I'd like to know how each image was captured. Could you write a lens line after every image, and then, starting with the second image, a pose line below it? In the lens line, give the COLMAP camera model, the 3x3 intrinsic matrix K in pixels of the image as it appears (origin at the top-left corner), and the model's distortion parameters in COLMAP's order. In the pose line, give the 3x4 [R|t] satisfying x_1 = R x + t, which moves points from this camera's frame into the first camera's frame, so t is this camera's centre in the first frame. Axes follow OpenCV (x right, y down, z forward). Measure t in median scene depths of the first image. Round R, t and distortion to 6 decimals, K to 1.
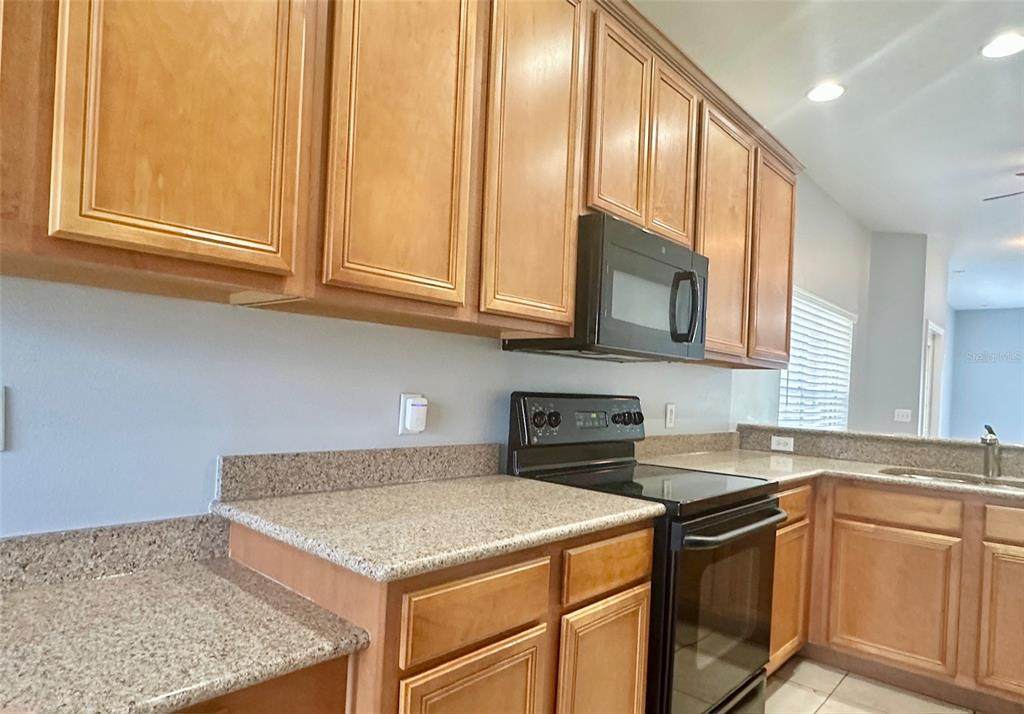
lens RADIAL K [[627.6, 0, 494.0], [0, 627.6, 391.5], [0, 0, 1]] dist [-0.015139, 0.002042]
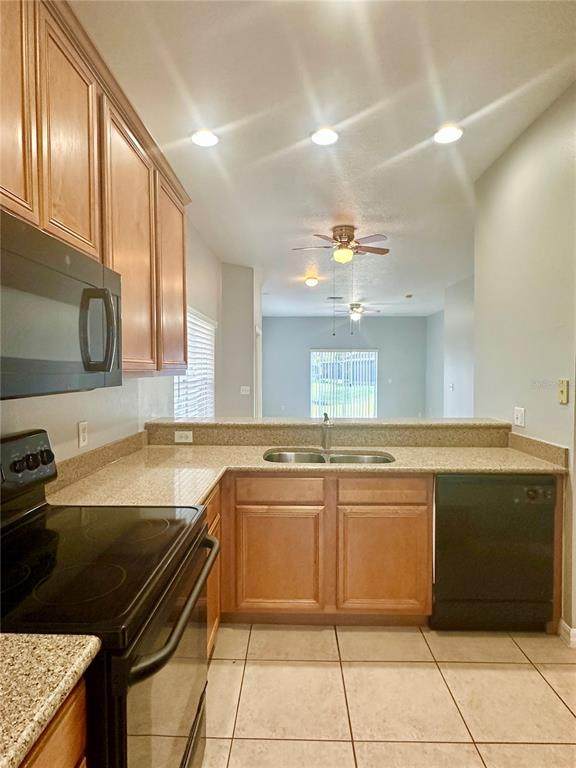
lens RADIAL K [[445.6, 0, 288.0], [0, 445.6, 384.0], [0, 0, 1]] dist [-0.003237, -0.000085]
pose [[0.747199, -0.068505, 0.661060, 0.082321], [0.040972, 0.997530, 0.057062, -0.076595], [-0.663336, -0.015552, 0.748160, 0.334436]]
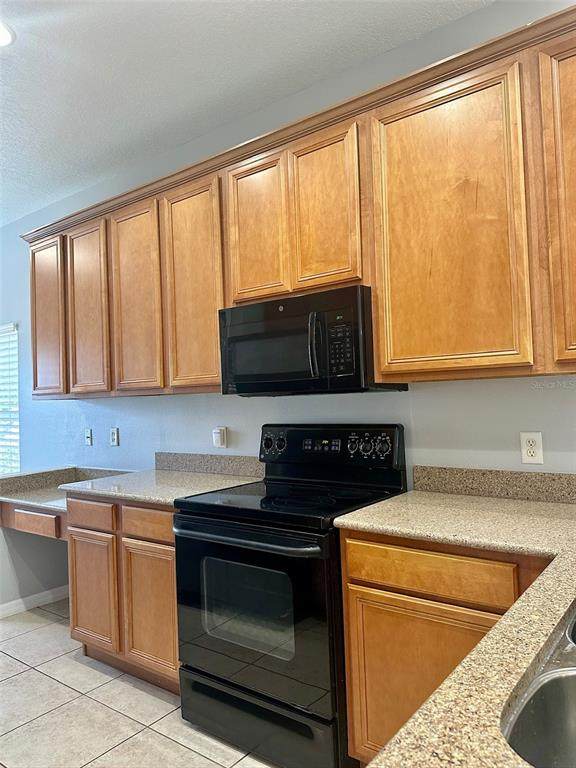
lens RADIAL K [[551.4, 0, 288.0], [0, 551.4, 384.0], [0, 0, 1]] dist [0.082774, 0.000225]
pose [[0.091715, -0.070801, -0.993265, 1.112927], [0.033799, 0.997116, -0.067955, -0.002788], [0.995212, -0.027338, 0.093843, 0.754235]]
